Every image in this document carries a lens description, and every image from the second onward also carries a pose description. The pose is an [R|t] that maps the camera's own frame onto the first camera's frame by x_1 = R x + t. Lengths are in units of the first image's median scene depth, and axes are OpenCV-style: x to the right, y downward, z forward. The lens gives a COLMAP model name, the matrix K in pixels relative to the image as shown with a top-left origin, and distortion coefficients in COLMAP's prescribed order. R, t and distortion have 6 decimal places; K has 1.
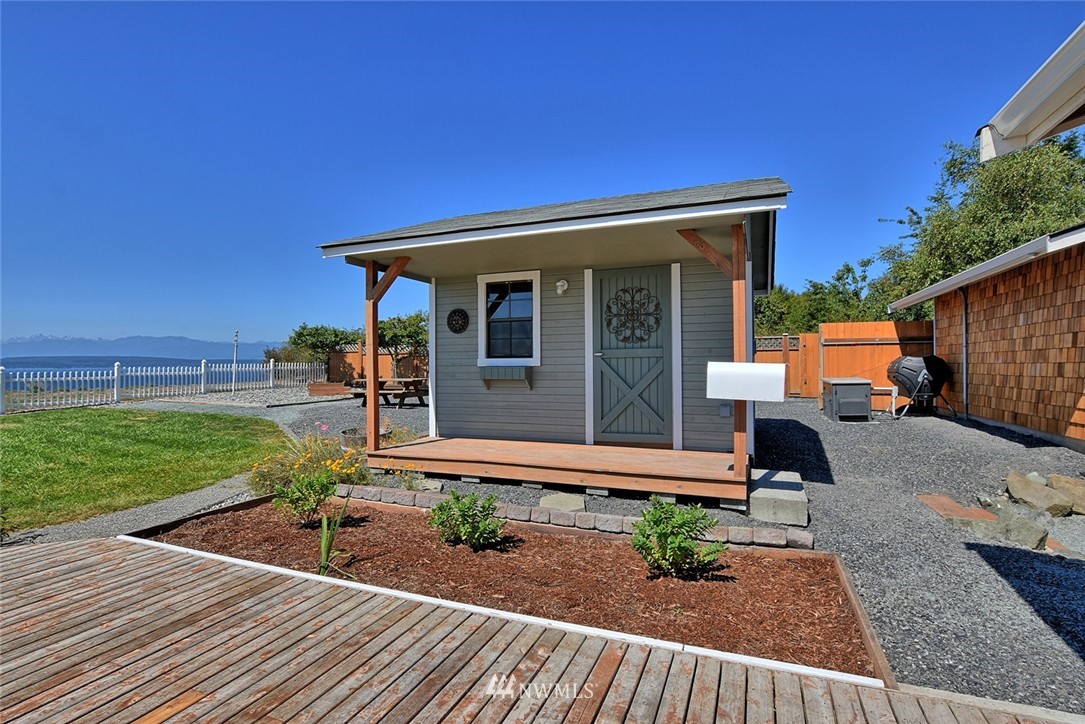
lens RADIAL K [[536.5, 0, 540.5], [0, 536.5, 362.1], [0, 0, 1]] dist [-0.039739, 0.014298]
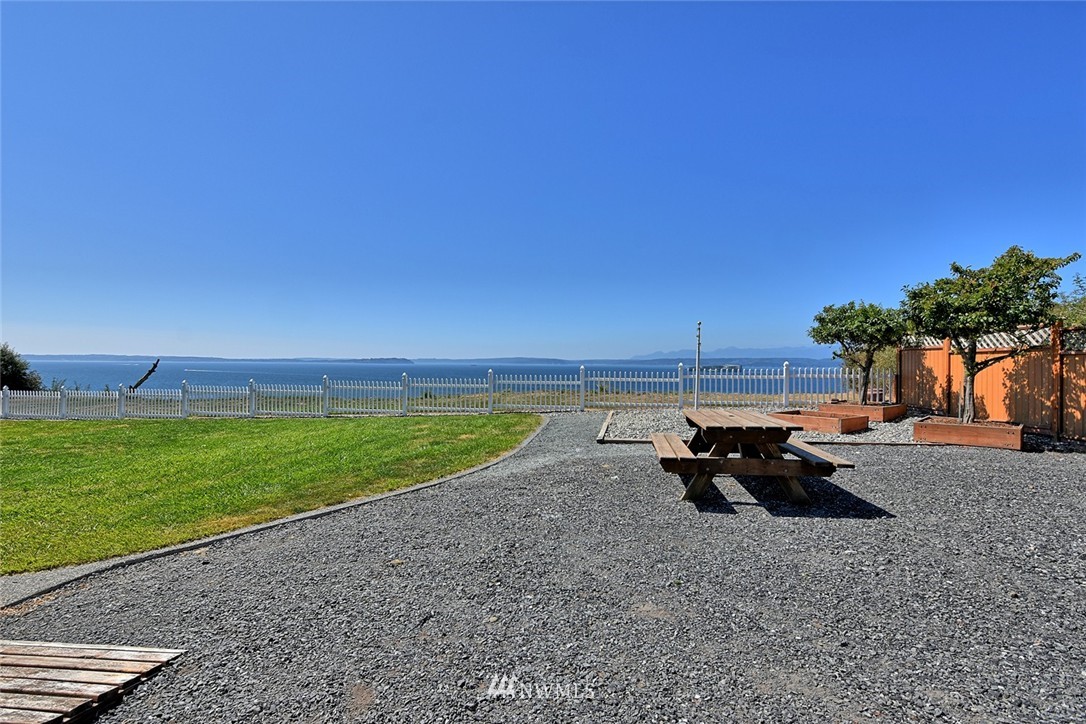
lens RADIAL K [[537.0, 0, 541.0], [0, 537.0, 362.1], [0, 0, 1]] dist [-0.039739, 0.014298]
pose [[0.297378, 0.001144, -0.954759, 0.034022], [-0.000366, 0.999999, 0.001084, -0.004675], [0.954760, 0.000027, 0.297378, 0.473764]]
